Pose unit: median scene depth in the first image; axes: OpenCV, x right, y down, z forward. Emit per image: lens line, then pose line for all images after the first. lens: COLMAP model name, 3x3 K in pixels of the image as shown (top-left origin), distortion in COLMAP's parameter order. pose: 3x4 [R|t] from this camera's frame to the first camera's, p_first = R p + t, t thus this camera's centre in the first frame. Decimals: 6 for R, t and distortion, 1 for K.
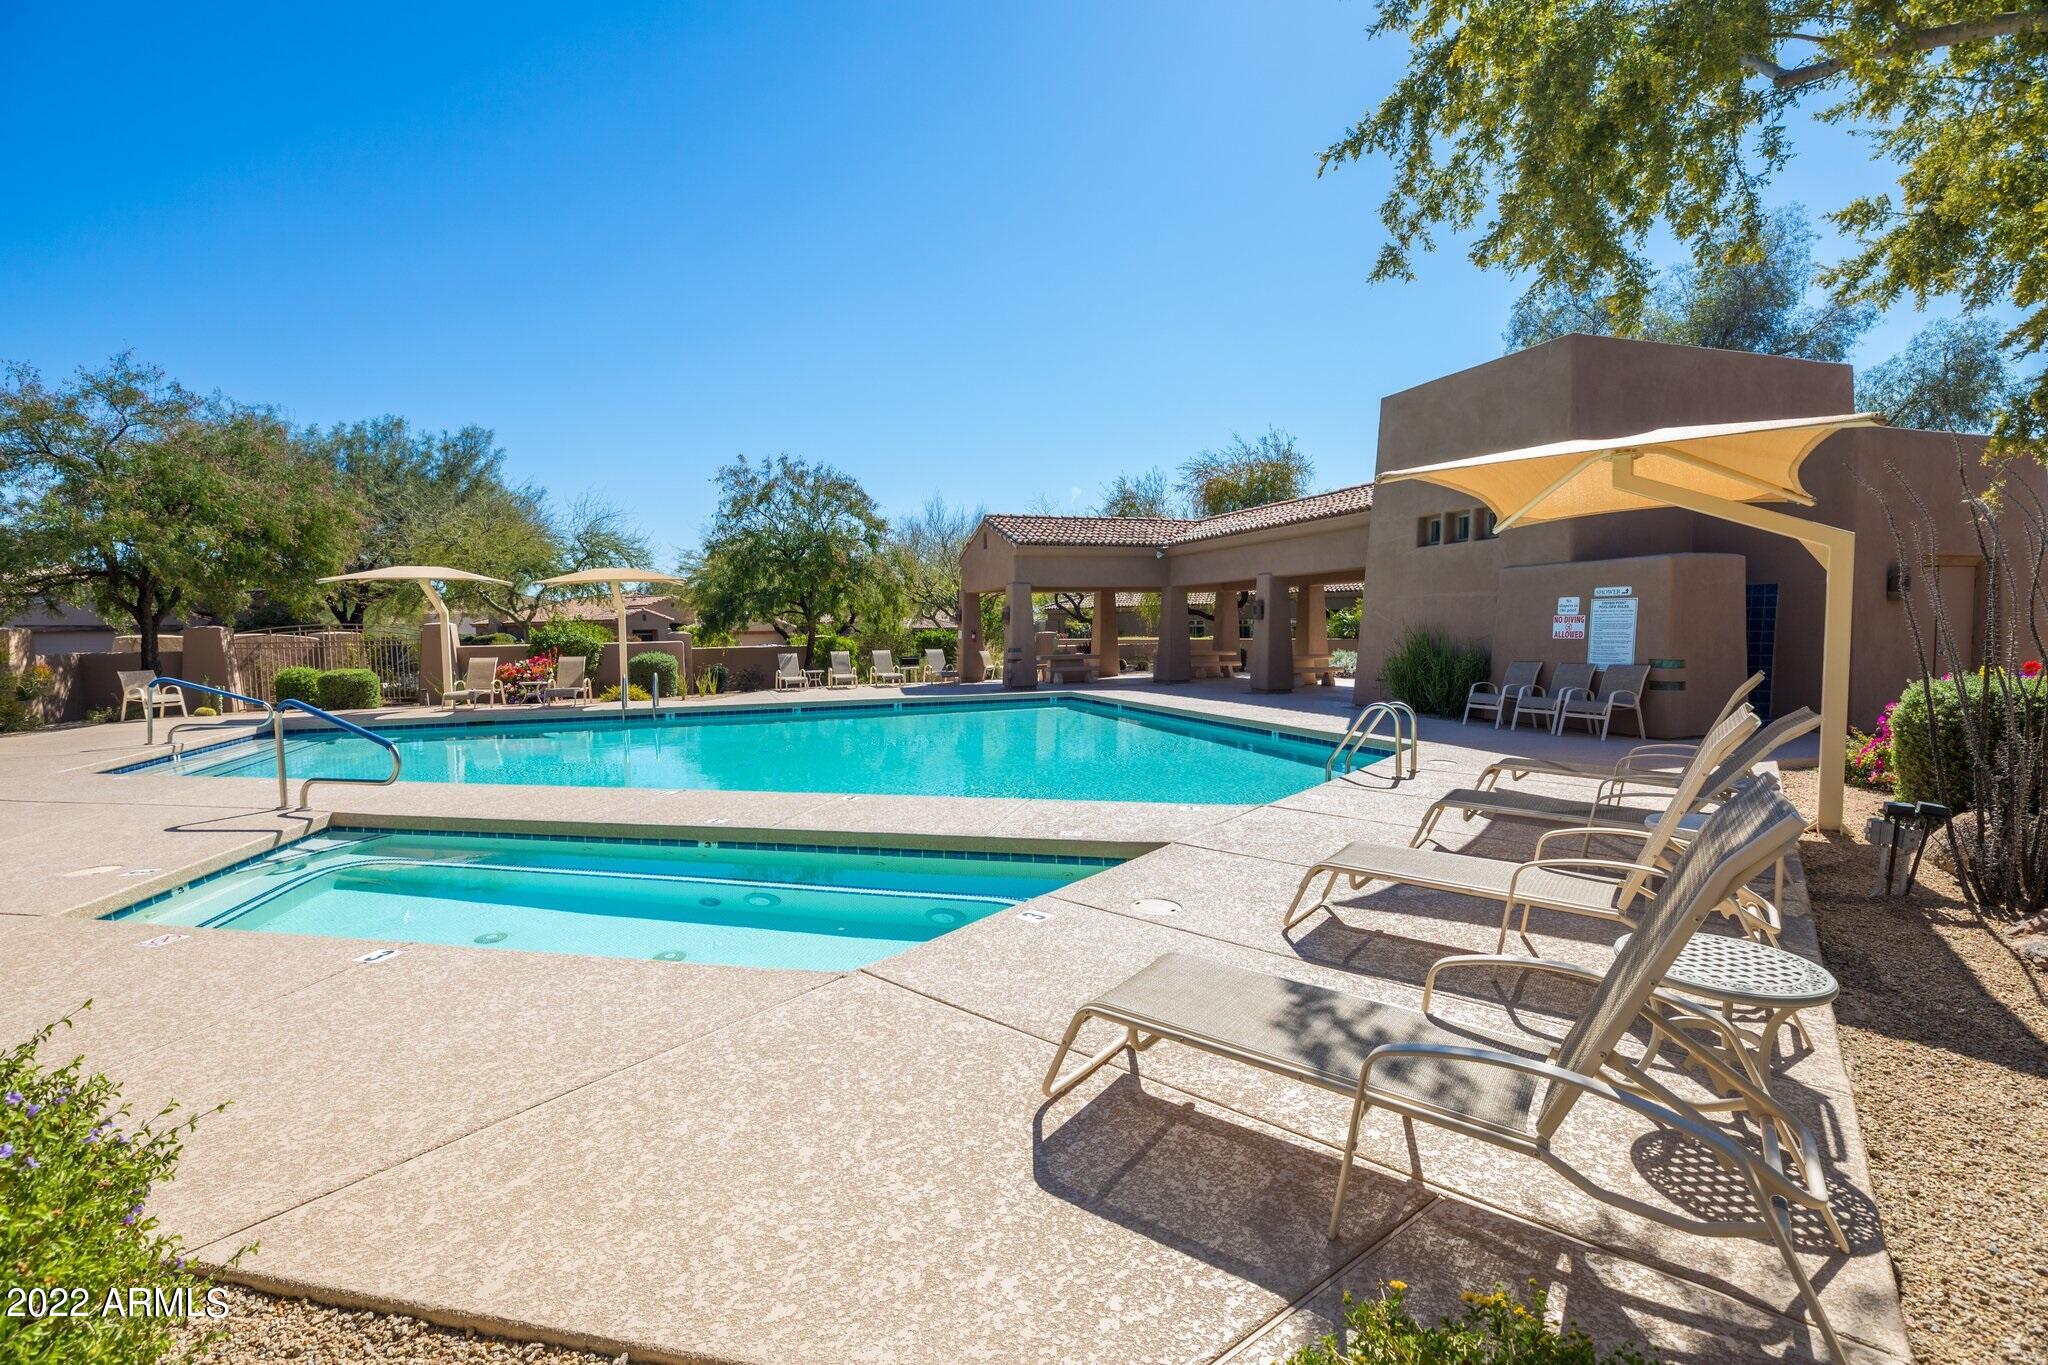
lens RADIAL K [[929.6, 0, 1022.1], [0, 929.6, 679.8], [0, 0, 1]] dist [0.005696, 0.000710]
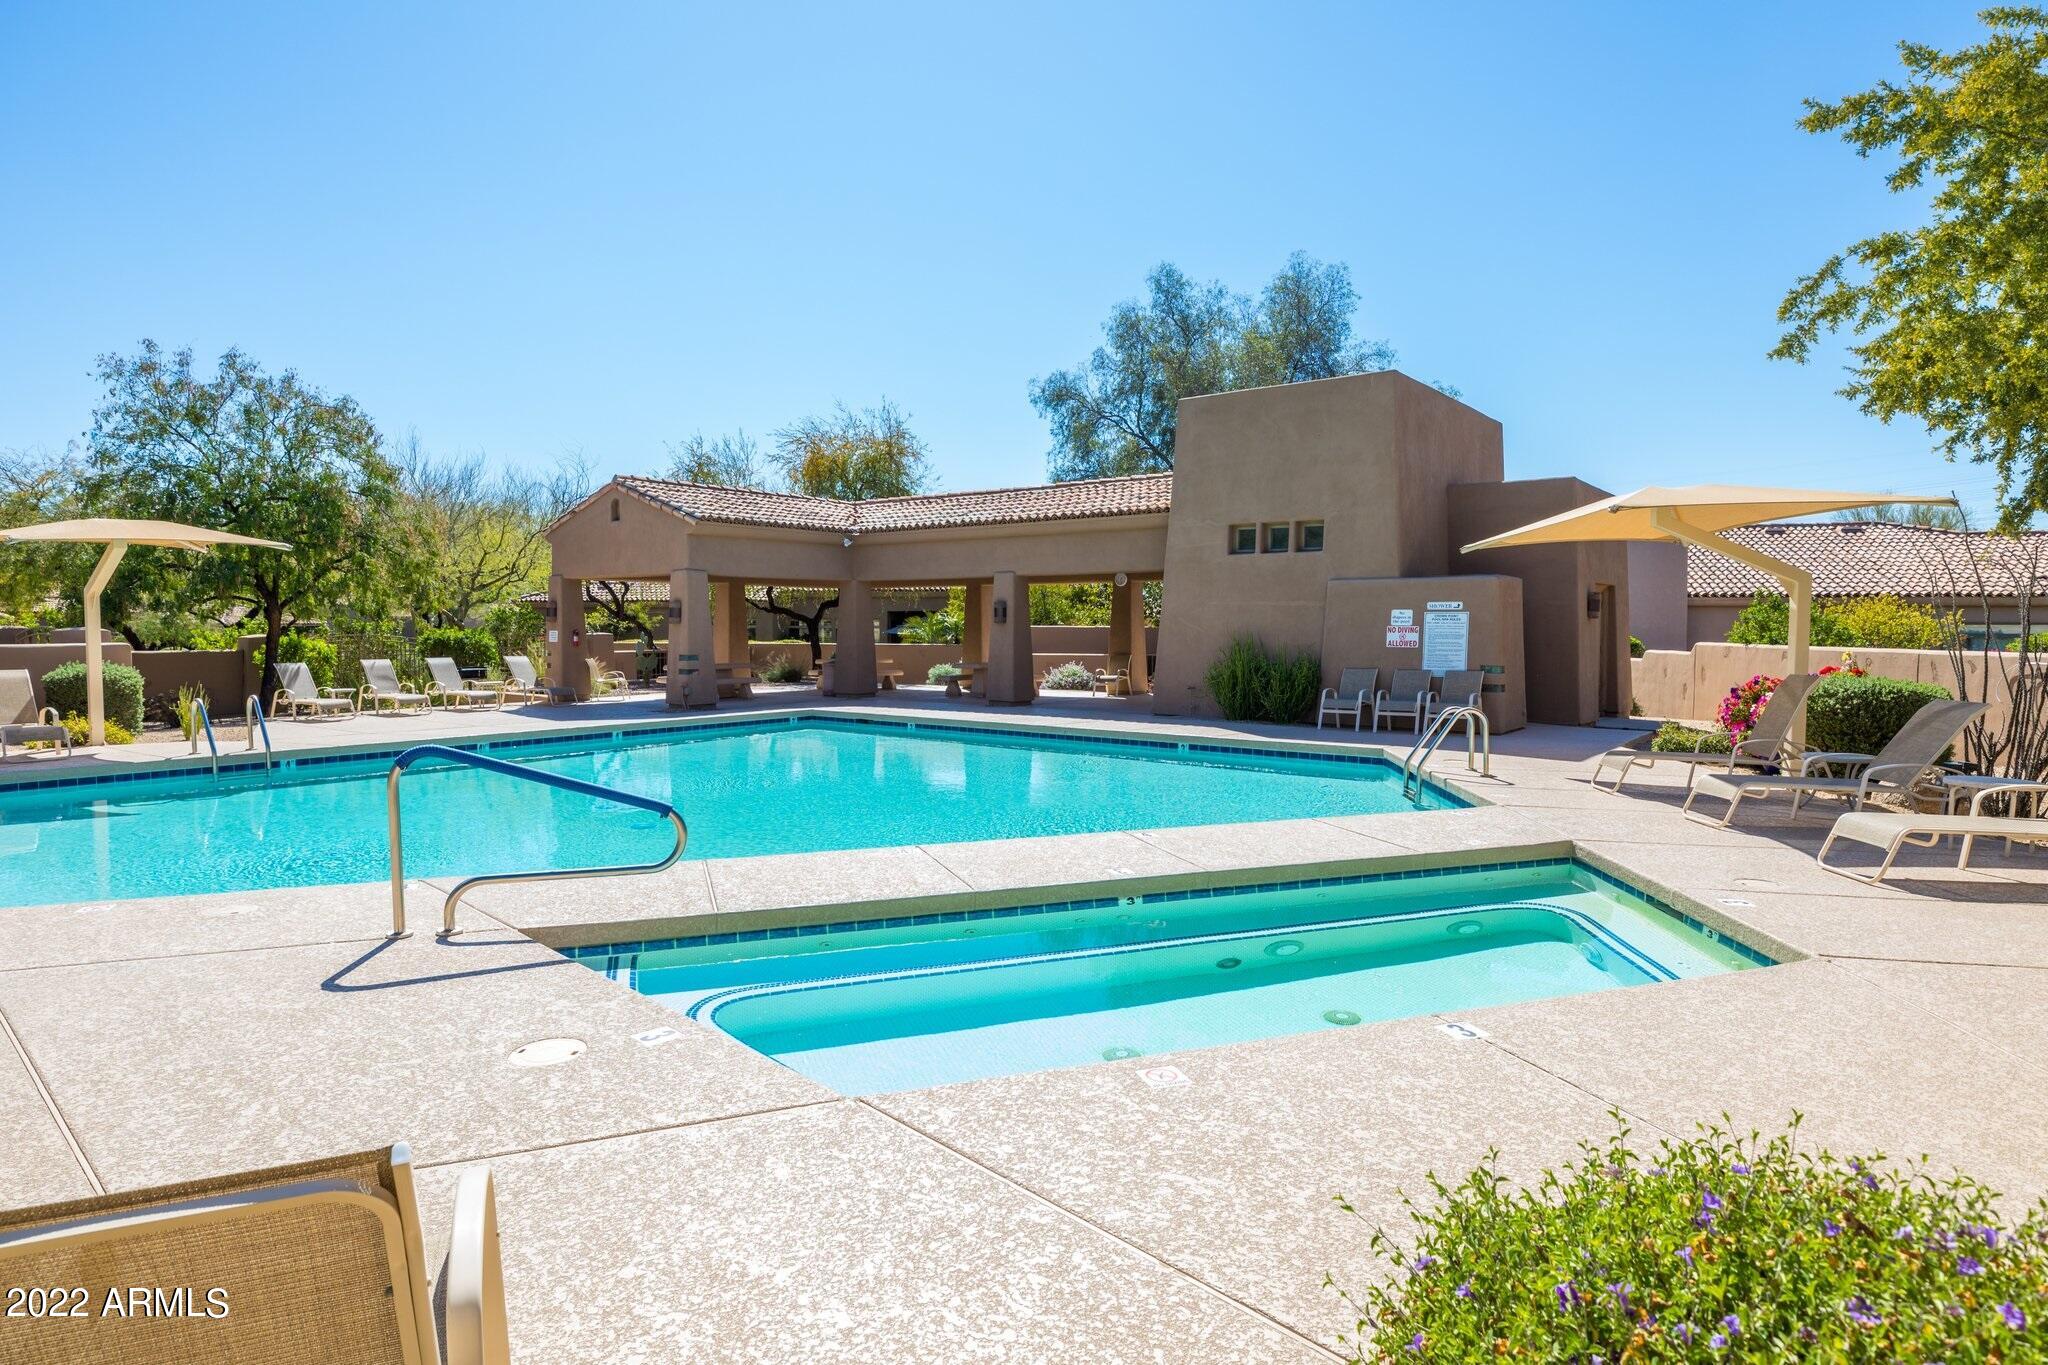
lens RADIAL K [[1142.1, 0, 1038.0], [0, 1142.1, 662.2], [0, 0, 1]] dist [-0.004865, -0.000339]
pose [[0.839364, -0.002190, 0.543566, -0.379843], [0.016935, 0.999612, -0.022124, -0.003409], [-0.543307, 0.027776, 0.839075, 0.085394]]
